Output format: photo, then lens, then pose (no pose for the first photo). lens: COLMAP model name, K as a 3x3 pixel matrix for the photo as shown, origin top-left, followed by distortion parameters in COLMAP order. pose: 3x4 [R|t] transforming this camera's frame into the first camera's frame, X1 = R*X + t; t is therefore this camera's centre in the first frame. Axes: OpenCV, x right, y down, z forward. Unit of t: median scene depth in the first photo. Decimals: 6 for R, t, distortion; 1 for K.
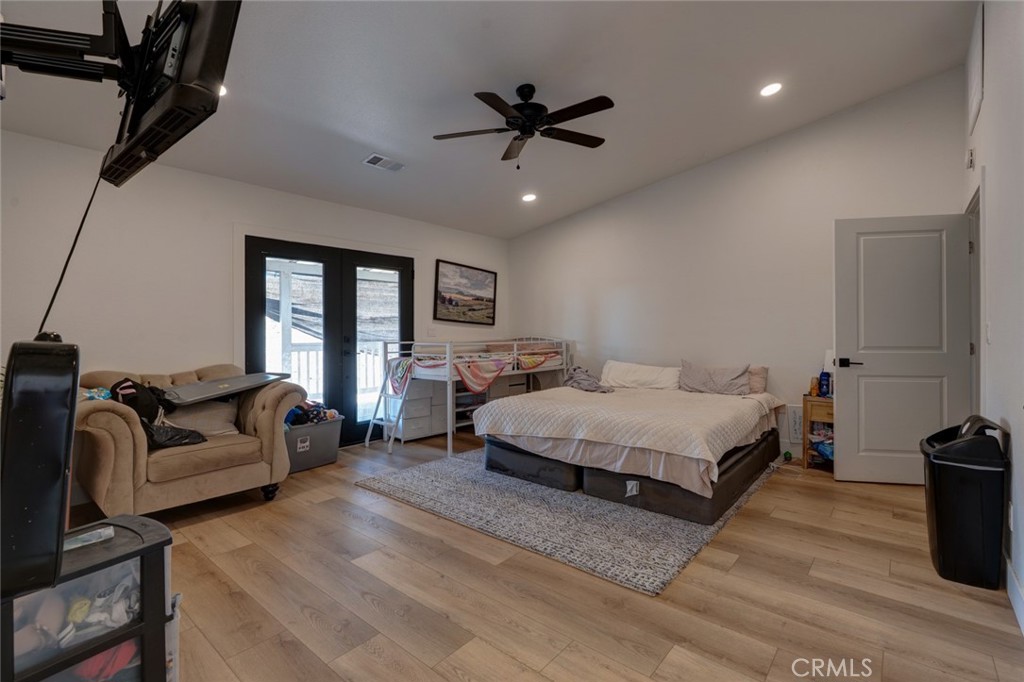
lens RADIAL K [[474.7, 0, 522.8], [0, 474.7, 325.6], [0, 0, 1]] dist [-0.010593, 0.003893]
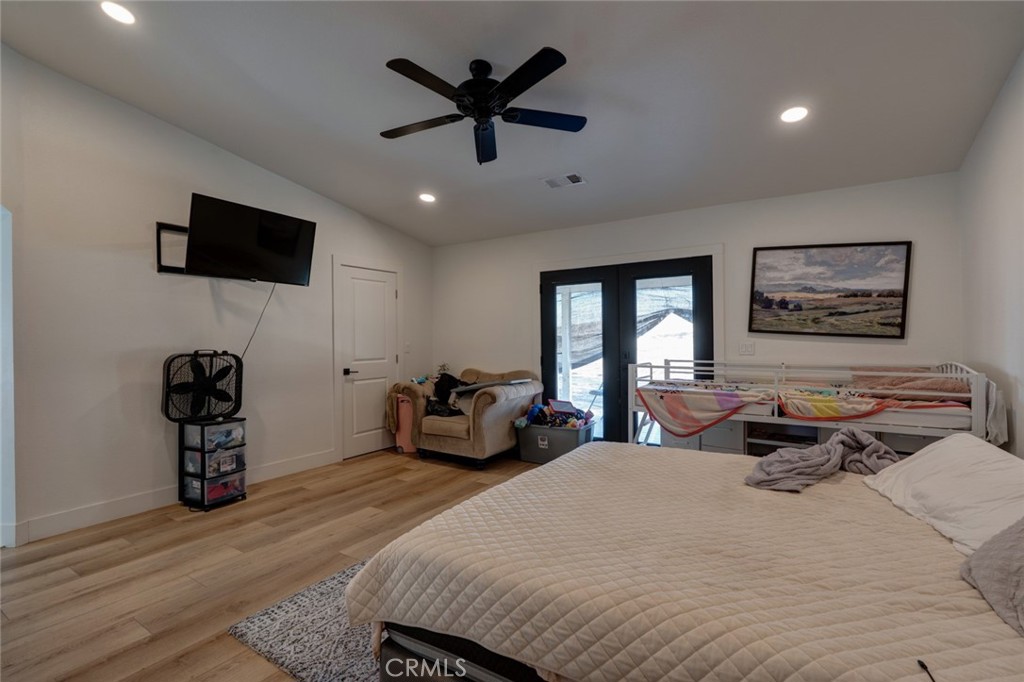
lens RADIAL K [[474.7, 0, 520.7], [0, 474.7, 338.1], [0, 0, 1]] dist [-0.010593, 0.003893]
pose [[0.105543, 0.000594, -0.994415, 0.499128], [0.015299, 0.999880, 0.002221, -0.010070], [0.994297, -0.015448, 0.105521, 0.572253]]
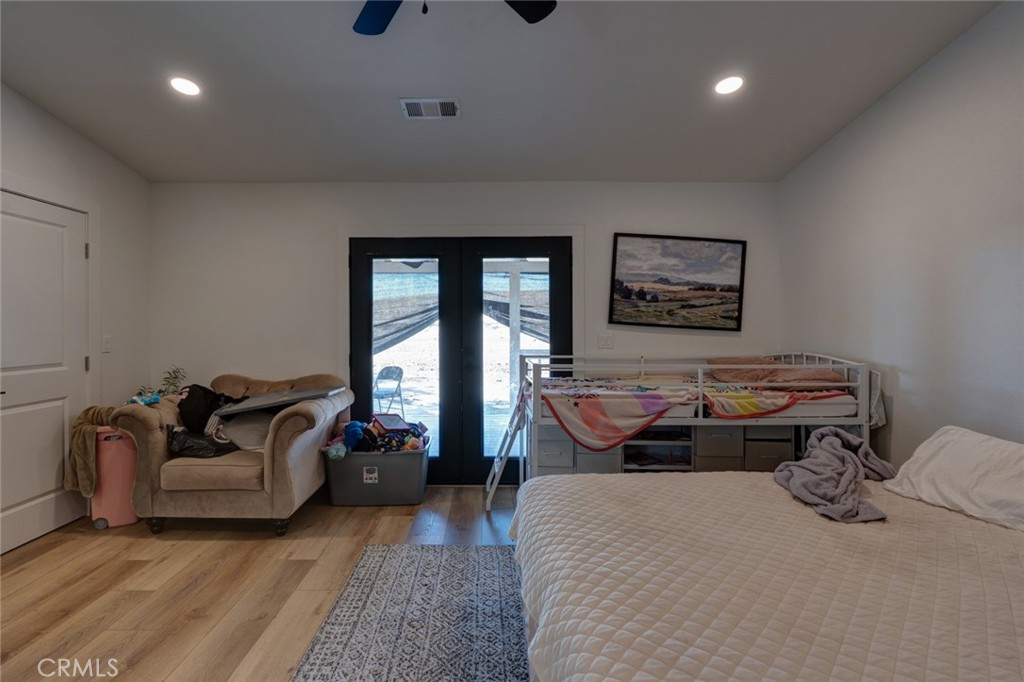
lens RADIAL K [[474.7, 0, 485.8], [0, 474.7, 329.3], [0, 0, 1]] dist [-0.010593, 0.003893]
pose [[0.627733, 0.003010, -0.778423, 0.227929], [0.006831, 0.999933, 0.009375, -0.011676], [0.778399, -0.011202, 0.627670, 0.438464]]
